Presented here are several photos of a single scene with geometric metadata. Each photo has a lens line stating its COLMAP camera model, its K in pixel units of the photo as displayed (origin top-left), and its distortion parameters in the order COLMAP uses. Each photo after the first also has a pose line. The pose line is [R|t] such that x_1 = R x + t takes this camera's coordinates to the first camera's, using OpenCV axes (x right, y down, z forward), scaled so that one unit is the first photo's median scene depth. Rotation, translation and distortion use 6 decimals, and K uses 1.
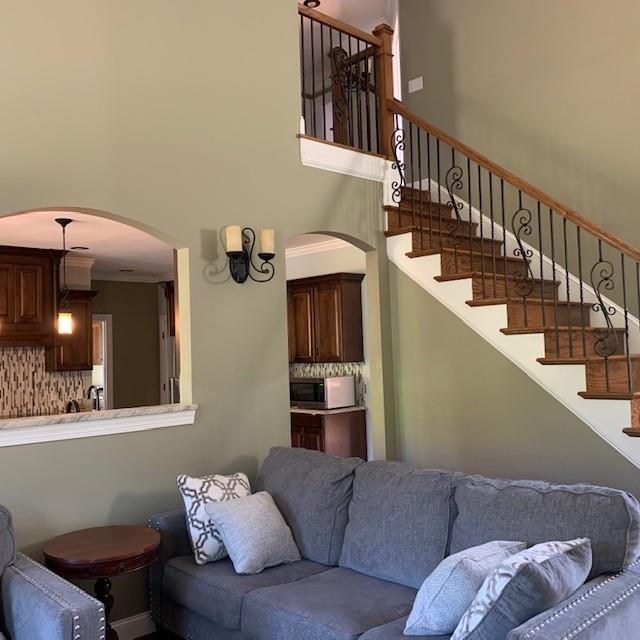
lens RADIAL K [[655.7, 0, 320.0], [0, 655.7, 320.0], [0, 0, 1]] dist [0.060913, -0.120458]
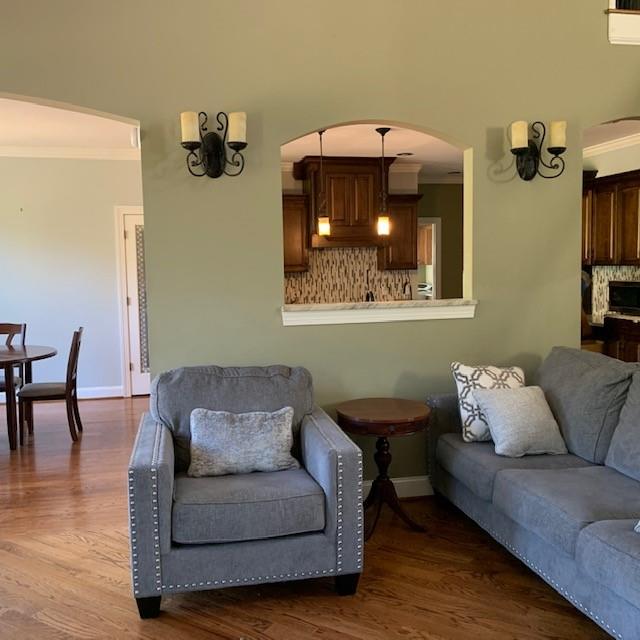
lens RADIAL K [[653.6, 0, 320.0], [0, 653.6, 320.0], [0, 0, 1]] dist [0.129114, -0.231776]
pose [[0.865266, 0.059686, -0.497748, 0.117059], [0.013863, 0.989658, 0.142772, 0.004920], [0.501122, -0.130436, 0.855490, -0.037635]]
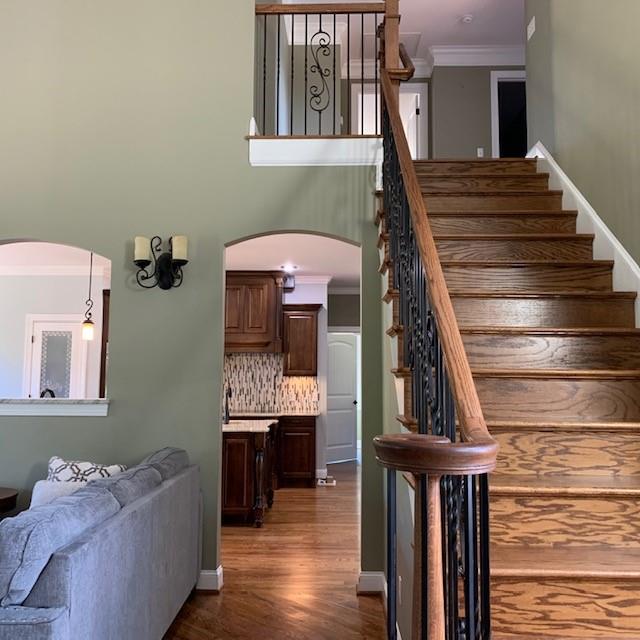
lens RADIAL K [[654.8, 0, 320.6], [0, 654.8, 310.4], [0, 0, 1]] dist [0.012727, -0.002144]
pose [[0.715137, -0.032779, -0.698215, 0.812086], [0.004617, 0.999100, -0.042176, 0.025155], [0.698969, 0.026938, 0.714644, 0.419782]]
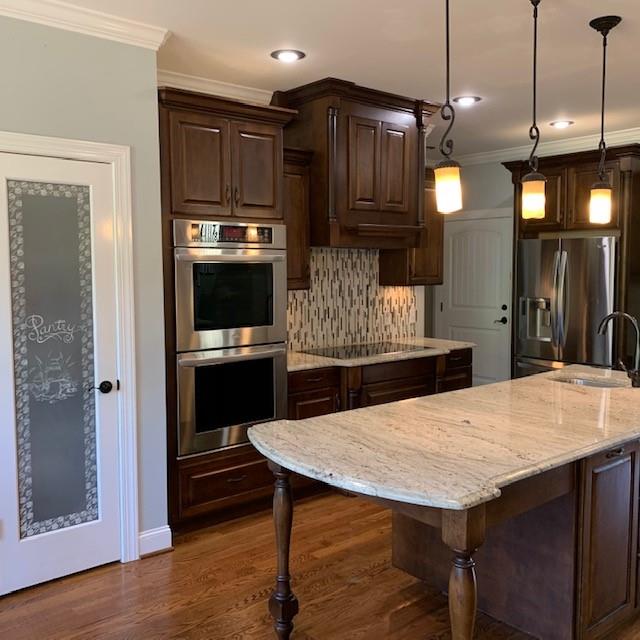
lens RADIAL K [[653.6, 0, 320.0], [0, 653.6, 320.0], [0, 0, 1]] dist [0.129114, -0.231776]
pose [[0.998483, 0.031977, -0.044832, -0.842438], [-0.025909, 0.991185, 0.129928, 0.048925], [0.048591, -0.128569, 0.990509, 0.550220]]
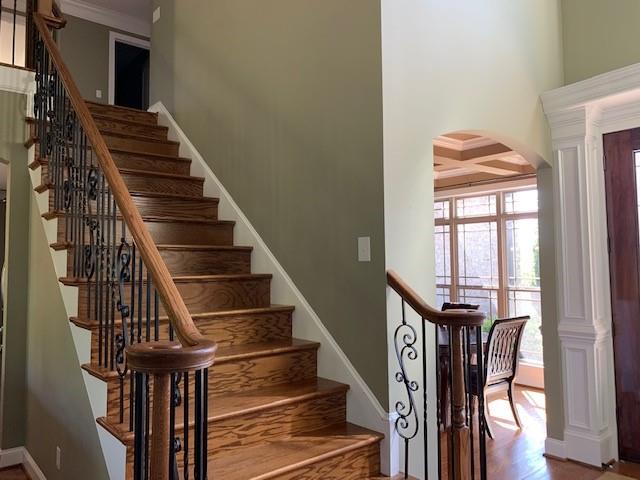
lens RADIAL K [[491.3, 0, 319.1], [0, 491.3, 231.2], [0, 0, 1]] dist [0.005067, 0.005754]
pose [[0.998729, 0.021247, -0.045698, 0.725027], [-0.021952, 0.999647, -0.014979, -0.001961], [0.045363, 0.015963, 0.998843, 0.353714]]
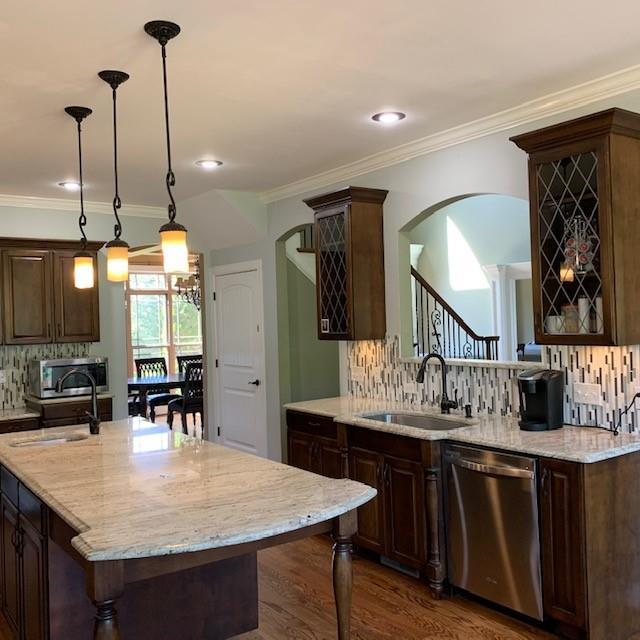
lens RADIAL K [[653.6, 0, 320.0], [0, 653.6, 320.0], [0, 0, 1]] dist [0.129114, -0.231776]
pose [[0.123290, 0.025551, 0.992042, -1.362764], [-0.021396, 0.999505, -0.023084, 0.082823], [-0.992140, -0.018379, 0.123776, 0.943439]]
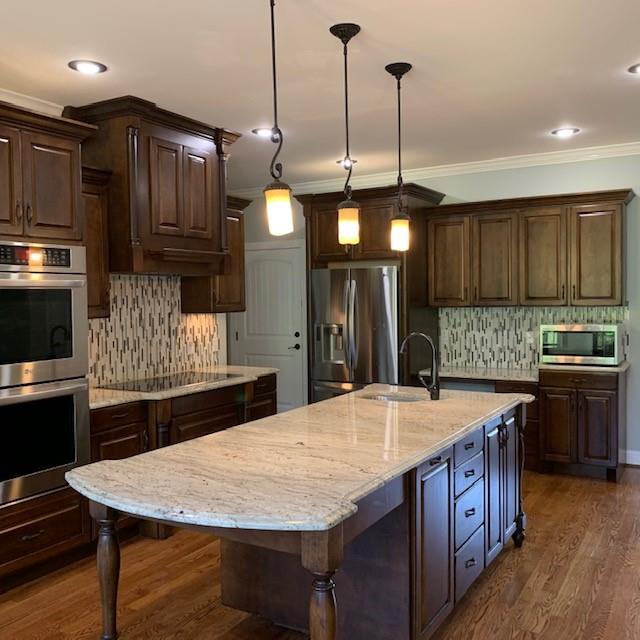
lens RADIAL K [[653.6, 0, 320.0], [0, 653.6, 320.0], [0, 0, 1]] dist [0.129114, -0.231776]
pose [[0.958398, 0.008750, 0.285302, -0.890949], [-0.030488, 0.996950, 0.071838, 0.060279], [-0.283803, -0.077548, 0.955742, 0.572000]]
